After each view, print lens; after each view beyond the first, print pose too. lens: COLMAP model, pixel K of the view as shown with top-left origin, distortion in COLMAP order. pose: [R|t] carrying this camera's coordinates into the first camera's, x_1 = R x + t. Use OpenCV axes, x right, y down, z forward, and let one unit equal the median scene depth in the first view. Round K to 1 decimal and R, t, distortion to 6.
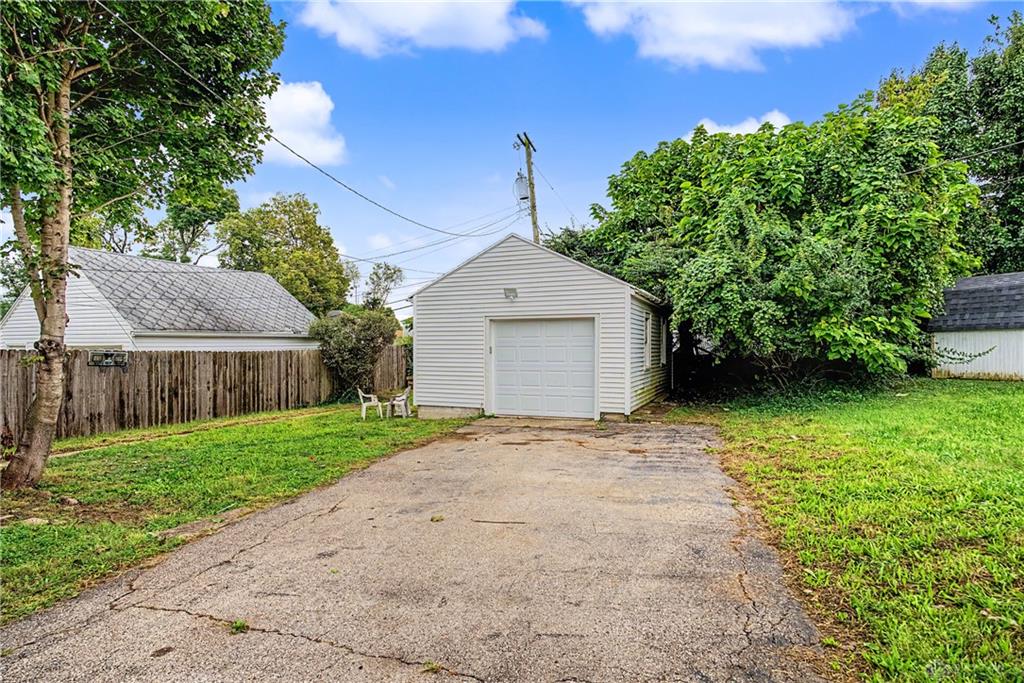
lens RADIAL K [[560.1, 0, 513.7], [0, 560.1, 347.4], [0, 0, 1]] dist [-0.002953, -0.000524]
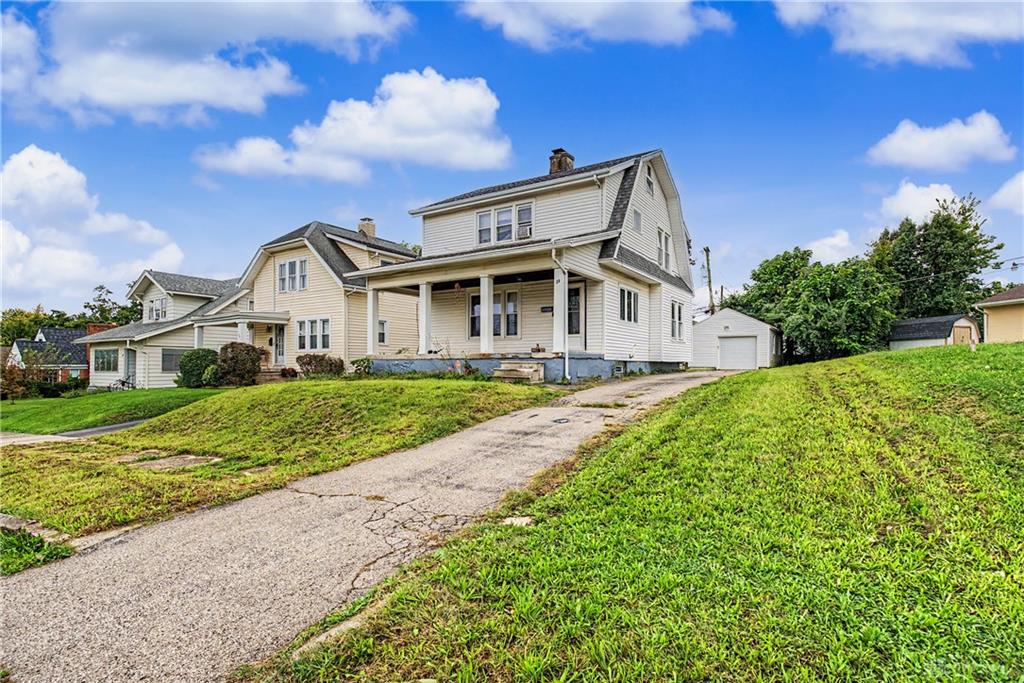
lens RADIAL K [[492.3, 0, 557.8], [0, 492.3, 363.1], [0, 0, 1]] dist [-0.001812, 0.000546]
pose [[0.988715, 0.005843, -0.149692, -0.480632], [-0.006584, 0.999968, -0.004457, 0.104893], [0.149662, 0.005392, 0.988723, -1.663607]]
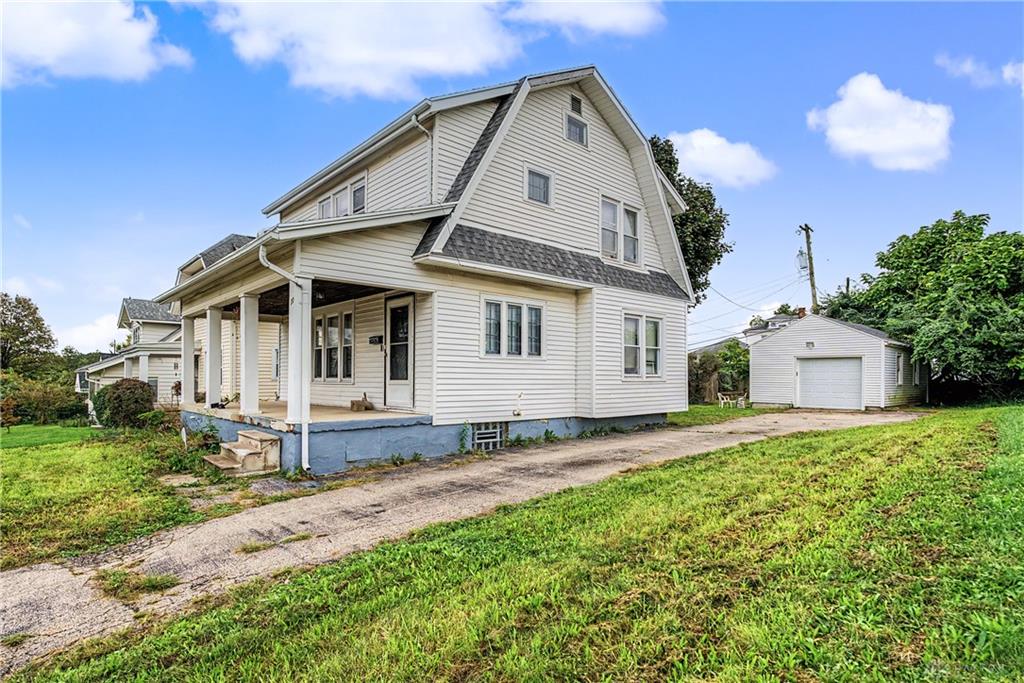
lens RADIAL K [[541.6, 0, 483.2], [0, 541.6, 372.5], [0, 0, 1]] dist [-0.003169, -0.001148]
pose [[0.887875, 0.003684, -0.460071, -0.142826], [-0.008219, 0.999935, -0.007856, 0.023629], [0.460012, 0.010756, 0.887847, -1.142881]]
